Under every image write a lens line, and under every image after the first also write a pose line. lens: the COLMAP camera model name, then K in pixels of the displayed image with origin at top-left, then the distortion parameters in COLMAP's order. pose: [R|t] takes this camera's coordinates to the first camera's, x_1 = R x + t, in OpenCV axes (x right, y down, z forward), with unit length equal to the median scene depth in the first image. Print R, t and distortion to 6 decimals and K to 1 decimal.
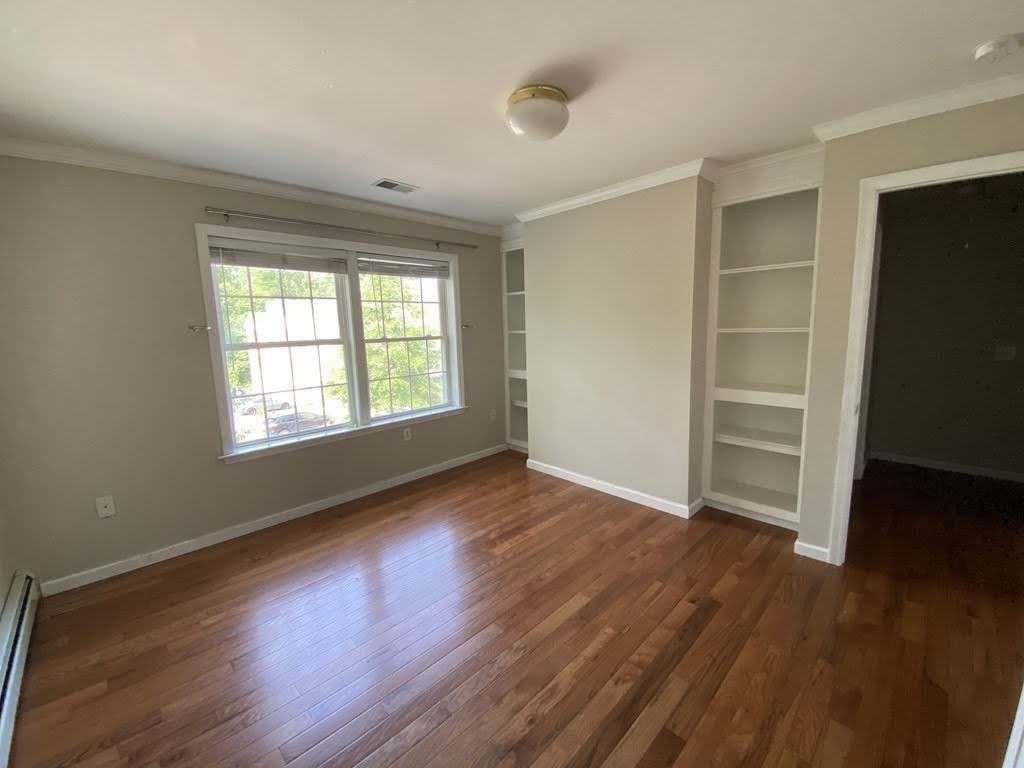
lens RADIAL K [[413.4, 0, 517.8], [0, 413.4, 383.7], [0, 0, 1]] dist [0.002849, -0.006499]
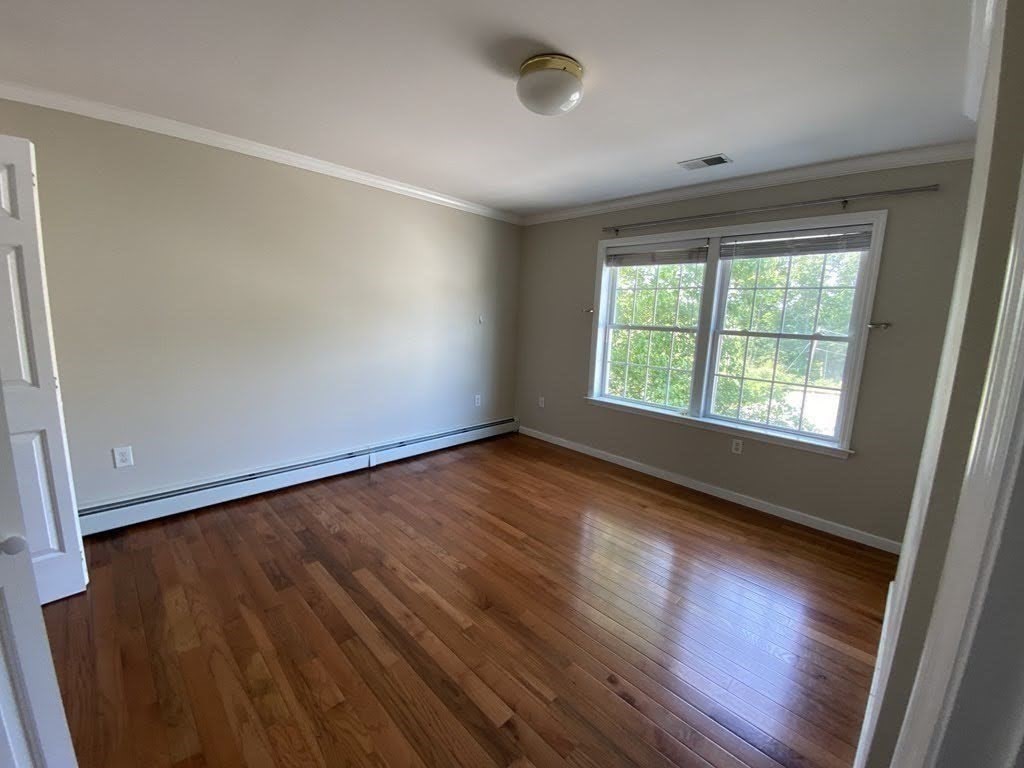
lens RADIAL K [[413.4, 0, 511.0], [0, 413.4, 388.7], [0, 0, 1]] dist [0.002849, -0.006499]
pose [[0.000869, 0.203448, -0.979085, 0.667835], [-0.184599, 0.962292, 0.199795, -0.093431], [0.982813, 0.180565, 0.038393, 0.604428]]
